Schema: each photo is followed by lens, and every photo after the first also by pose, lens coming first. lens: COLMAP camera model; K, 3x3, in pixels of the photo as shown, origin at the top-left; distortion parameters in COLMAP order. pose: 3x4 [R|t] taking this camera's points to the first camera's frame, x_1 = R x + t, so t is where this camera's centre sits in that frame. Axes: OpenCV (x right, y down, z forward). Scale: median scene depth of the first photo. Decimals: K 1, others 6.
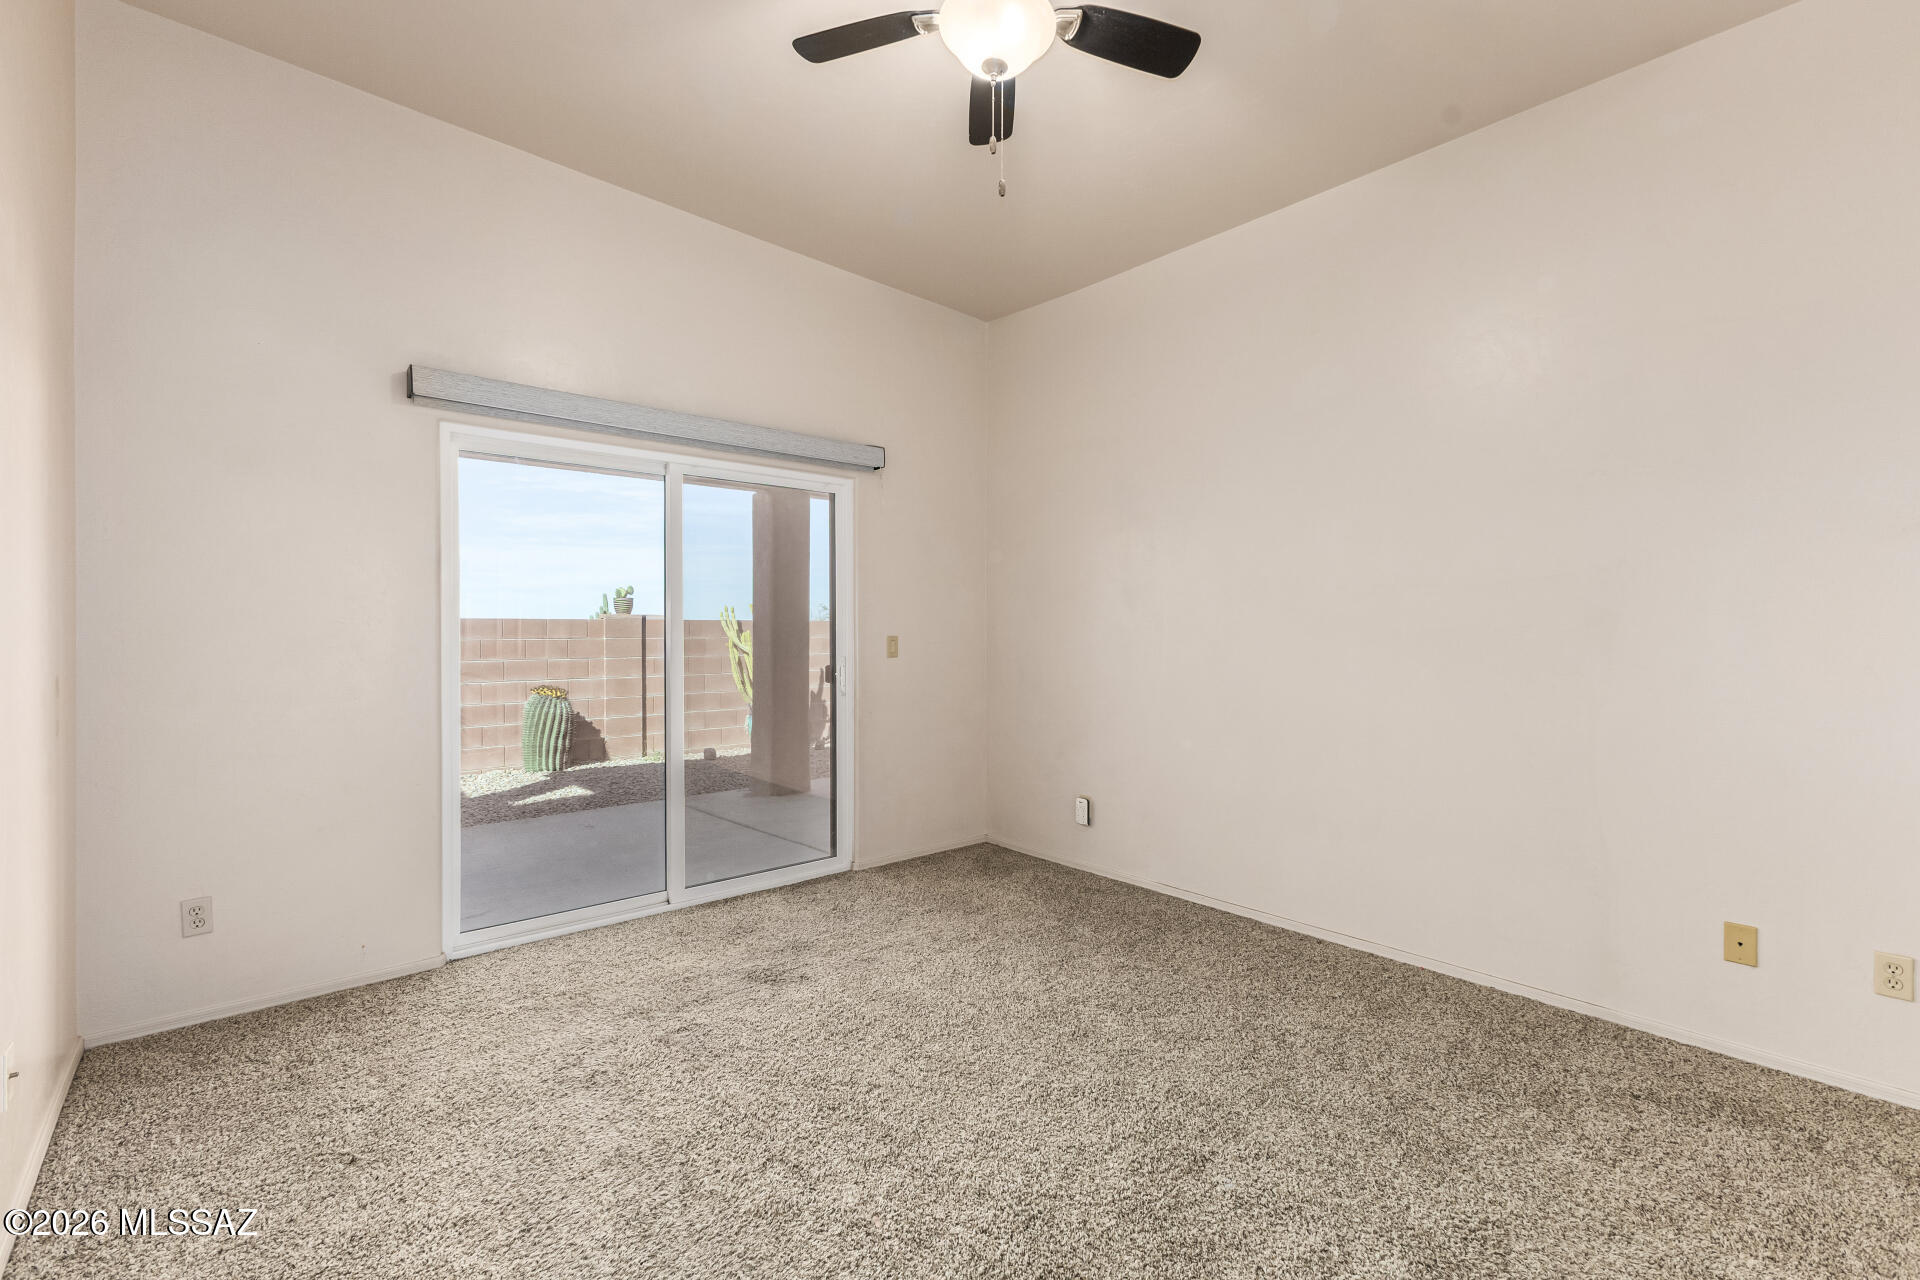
lens RADIAL K [[824.3, 0, 955.9], [0, 824.3, 638.2], [0, 0, 1]] dist [-0.000501, -0.000061]
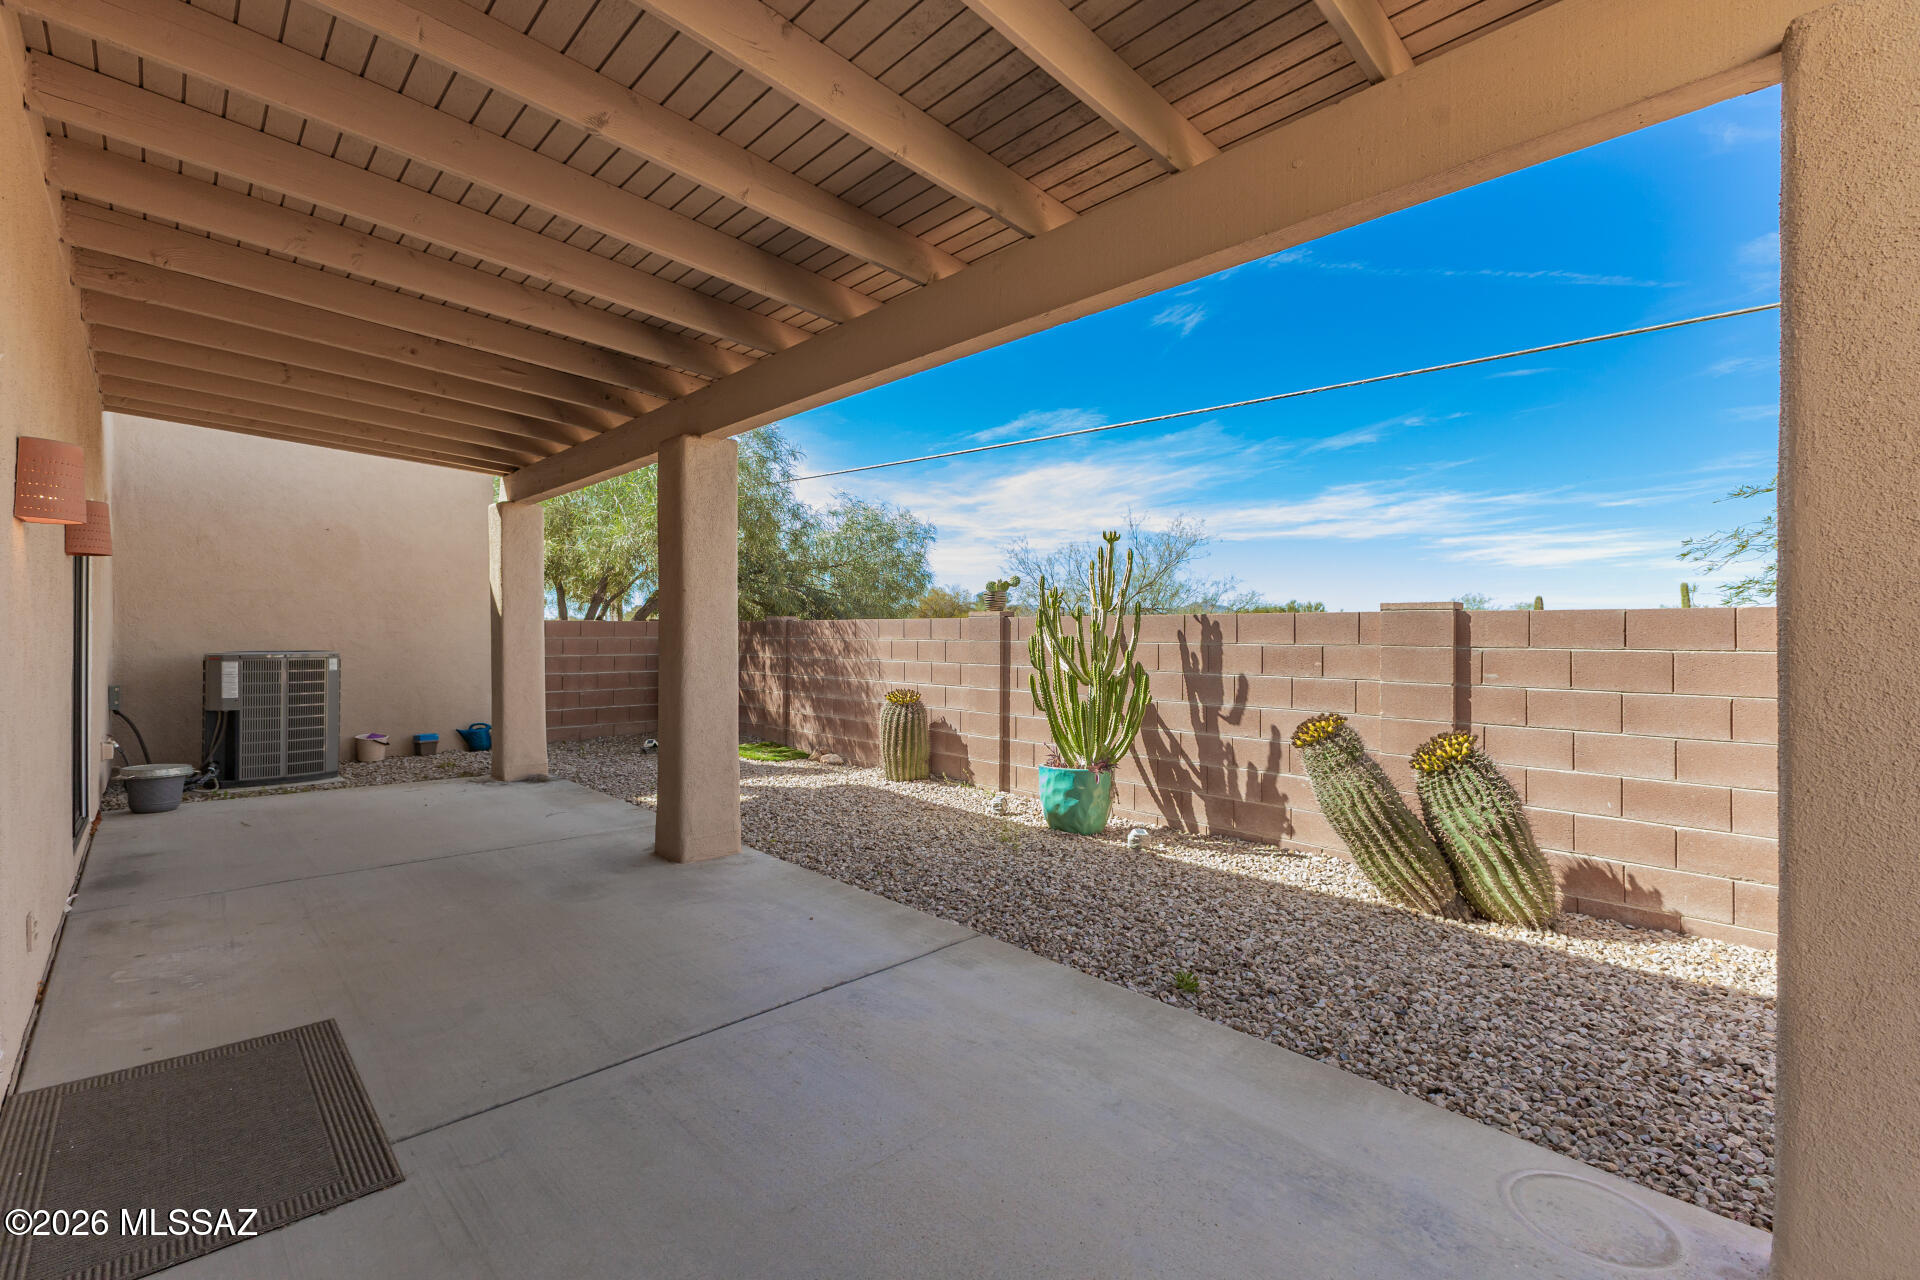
lens RADIAL K [[824.3, 0, 955.9], [0, 824.3, 638.2], [0, 0, 1]] dist [-0.000501, -0.000061]
pose [[0.053036, 0.002161, -0.998590, 0.414139], [-0.005864, 0.999981, 0.001852, -0.002346], [0.998575, 0.005757, 0.053048, 0.960364]]
